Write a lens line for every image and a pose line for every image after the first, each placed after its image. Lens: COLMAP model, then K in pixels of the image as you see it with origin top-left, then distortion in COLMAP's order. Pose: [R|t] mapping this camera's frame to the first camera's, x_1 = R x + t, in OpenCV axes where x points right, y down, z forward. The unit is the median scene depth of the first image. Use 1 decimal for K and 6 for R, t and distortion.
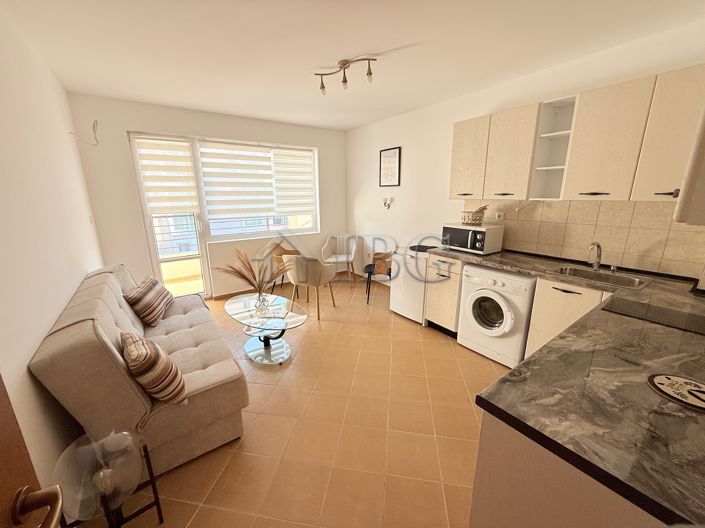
lens RADIAL K [[280.4, 0, 346.3], [0, 280.4, 259.0], [0, 0, 1]] dist [0.000093, -0.000146]
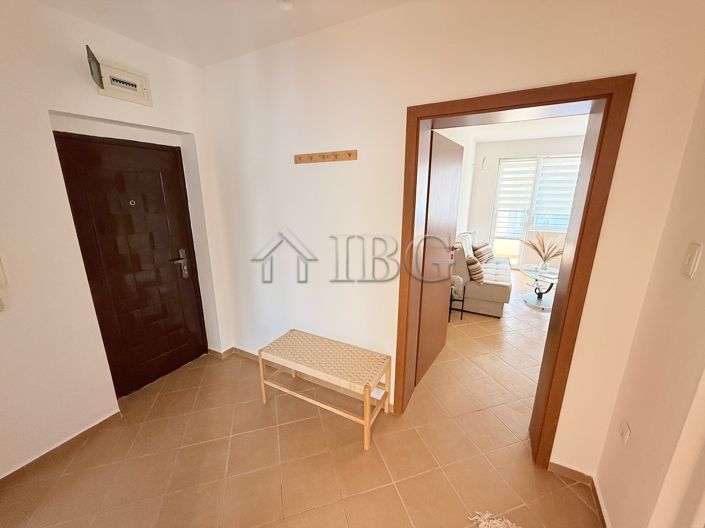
lens RADIAL K [[280.4, 0, 348.8], [0, 280.4, 263.9], [0, 0, 1]] dist [0.000093, -0.000146]
pose [[0.439479, 0.234788, -0.867025, 0.568663], [-0.217834, 0.964280, 0.150709, 0.136573], [0.871439, 0.122634, 0.474926, -0.677501]]
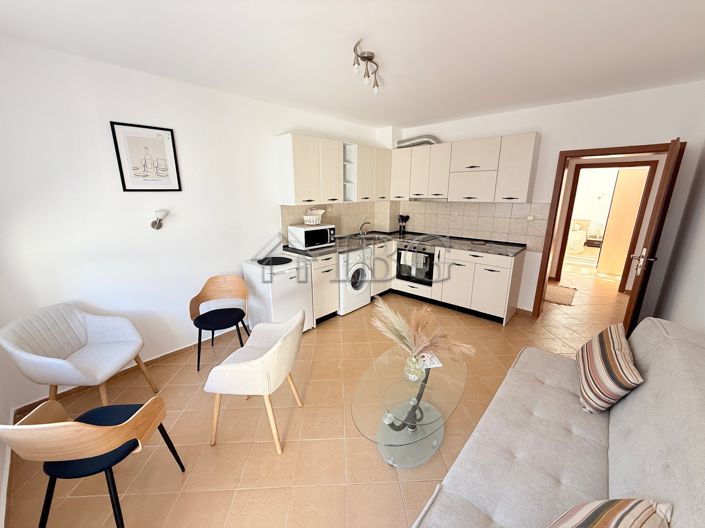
lens RADIAL K [[280.4, 0, 352.9], [0, 280.4, 264.2], [0, 0, 1]] dist [0.000093, -0.000146]
pose [[-0.219440, -0.229570, 0.948232, -0.561245], [0.236648, 0.930372, 0.280011, -0.193688], [-0.946490, 0.285843, -0.149833, 0.779181]]
